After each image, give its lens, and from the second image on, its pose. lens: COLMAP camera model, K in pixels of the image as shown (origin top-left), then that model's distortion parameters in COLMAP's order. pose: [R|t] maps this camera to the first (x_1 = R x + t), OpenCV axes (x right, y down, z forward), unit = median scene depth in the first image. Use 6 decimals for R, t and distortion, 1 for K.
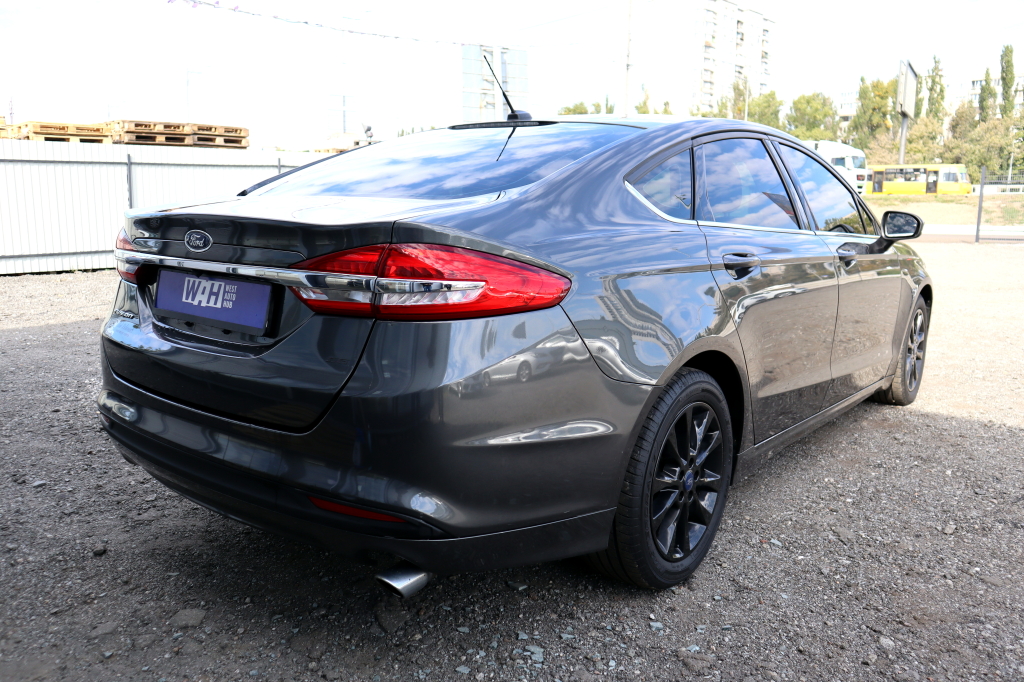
lens RADIAL K [[837.5, 0, 512.0], [0, 837.5, 341.0], [0, 0, 1]] dist [-0.101145, 0.129335]
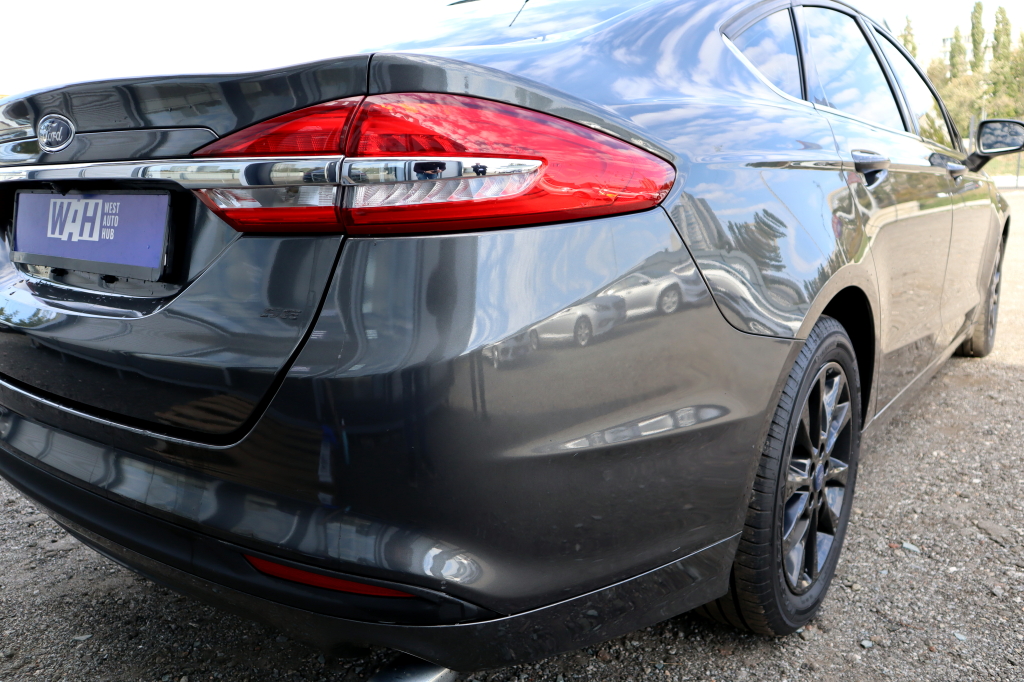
lens RADIAL K [[837.5, 0, 512.0], [0, 837.5, 341.0], [0, 0, 1]] dist [-0.101145, 0.129335]
pose [[0.999218, -0.038879, 0.007159, -0.047695], [0.038570, 0.998487, 0.039181, 0.020910], [-0.008671, -0.038874, 0.999206, 0.355854]]
